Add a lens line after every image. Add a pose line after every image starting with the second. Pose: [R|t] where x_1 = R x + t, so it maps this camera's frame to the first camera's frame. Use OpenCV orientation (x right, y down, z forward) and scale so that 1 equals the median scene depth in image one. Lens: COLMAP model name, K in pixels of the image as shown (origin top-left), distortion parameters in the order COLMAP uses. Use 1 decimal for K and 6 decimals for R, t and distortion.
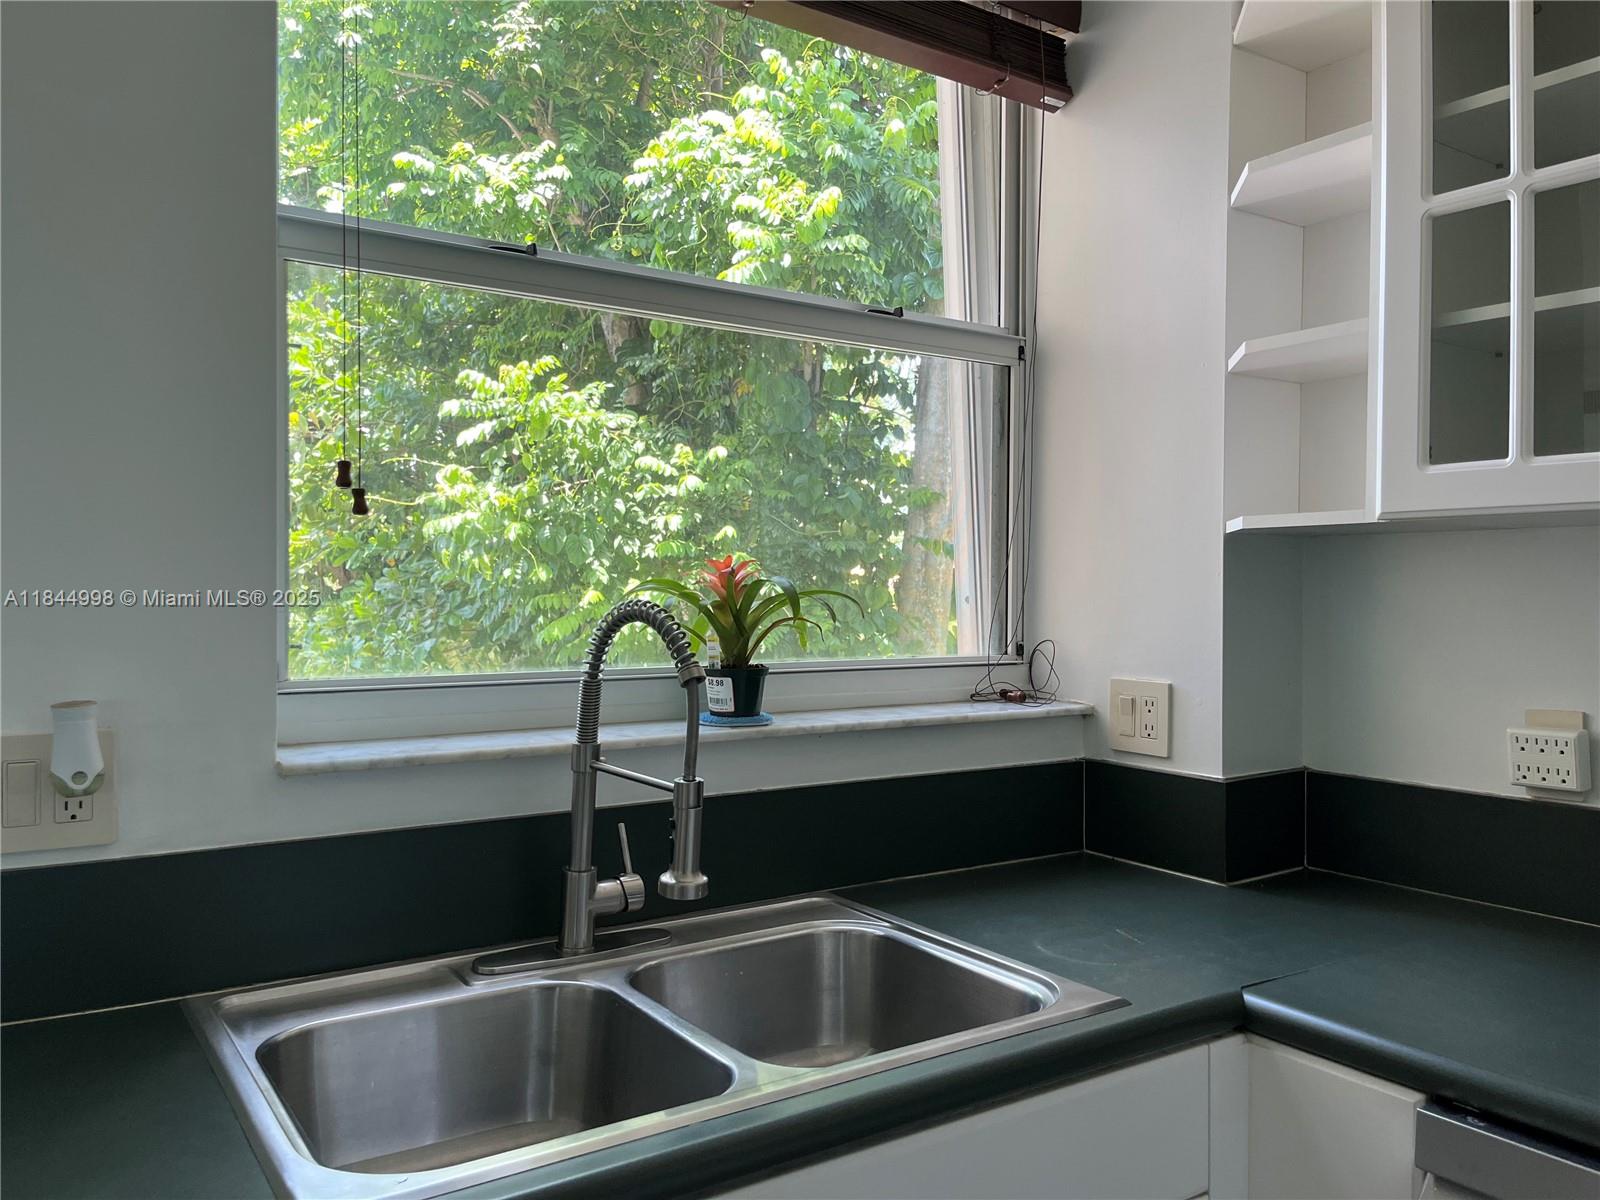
lens RADIAL K [[1214.9, 0, 800.4], [0, 1214.9, 596.9], [0, 0, 1]] dist [-0.009634, -0.005126]
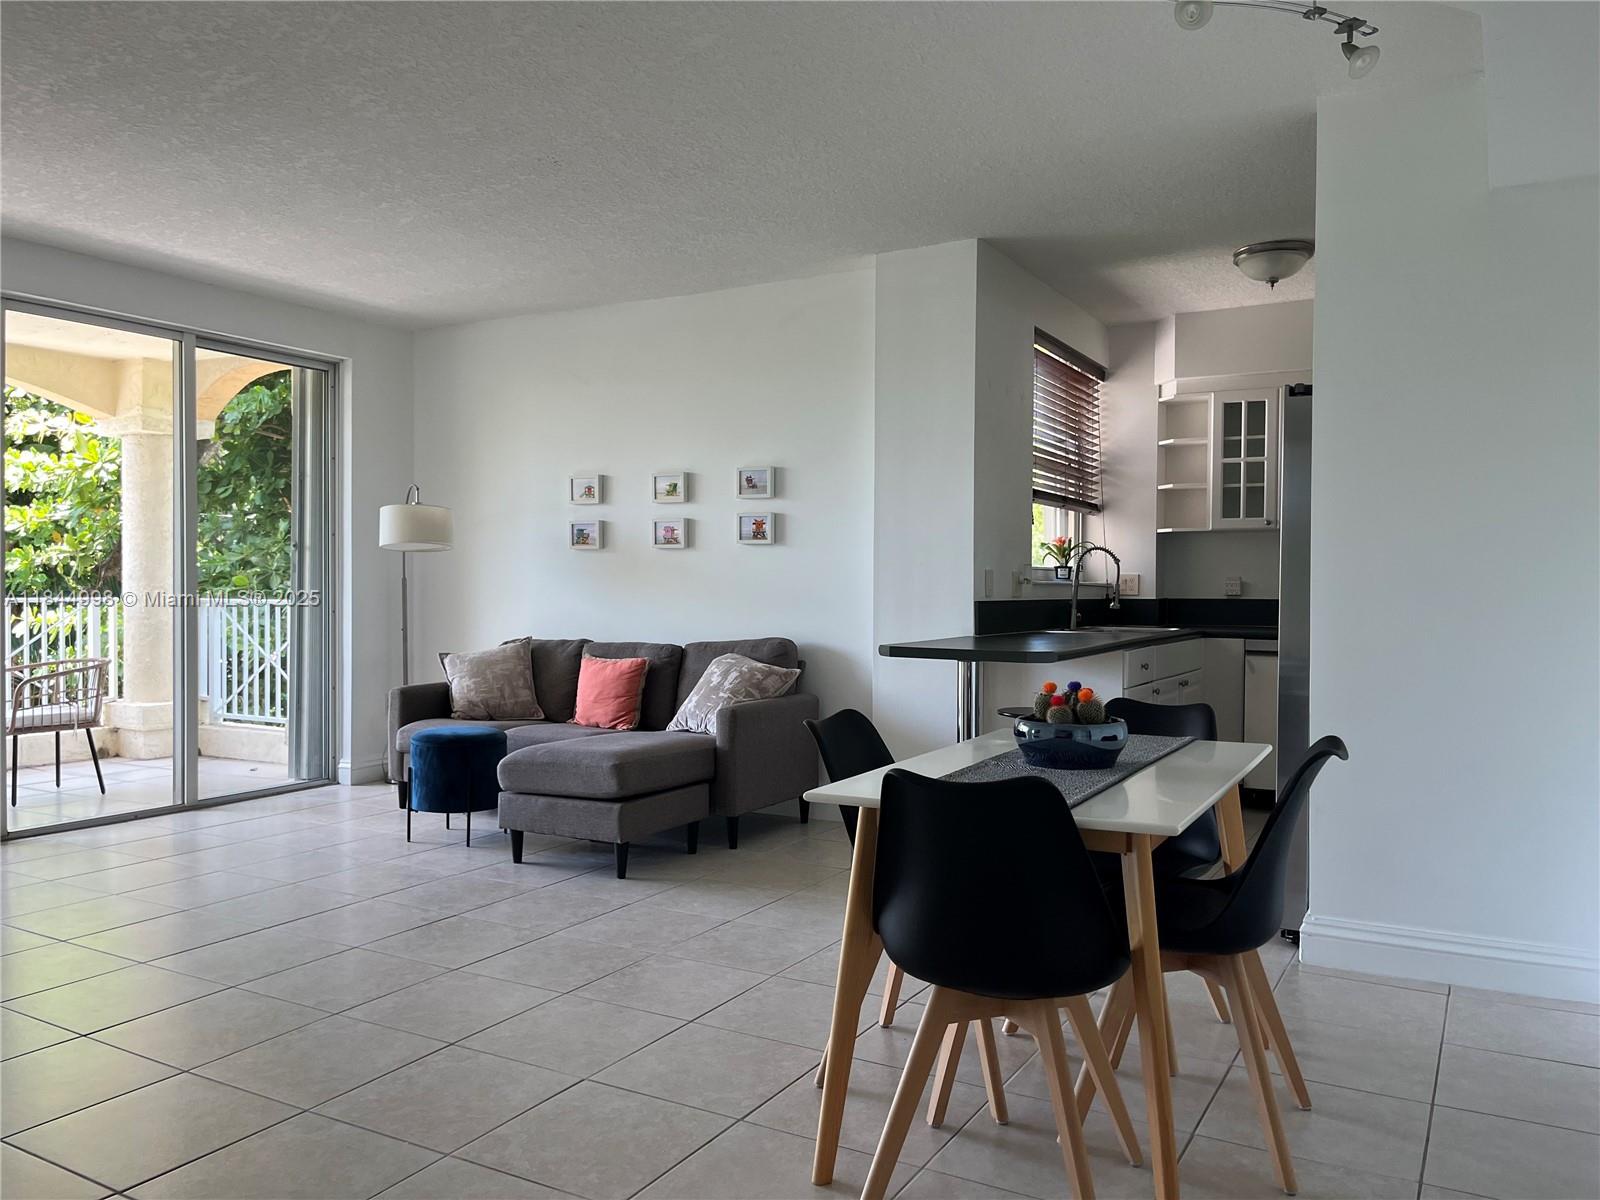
lens RADIAL K [[1214.9, 0, 797.2], [0, 1214.9, 597.5], [0, 0, 1]] dist [-0.009634, -0.005126]
pose [[0.895090, -0.012792, 0.445702, -2.891798], [0.008432, 0.999895, 0.011764, 0.117436], [-0.445806, -0.006771, 0.895104, -2.317640]]
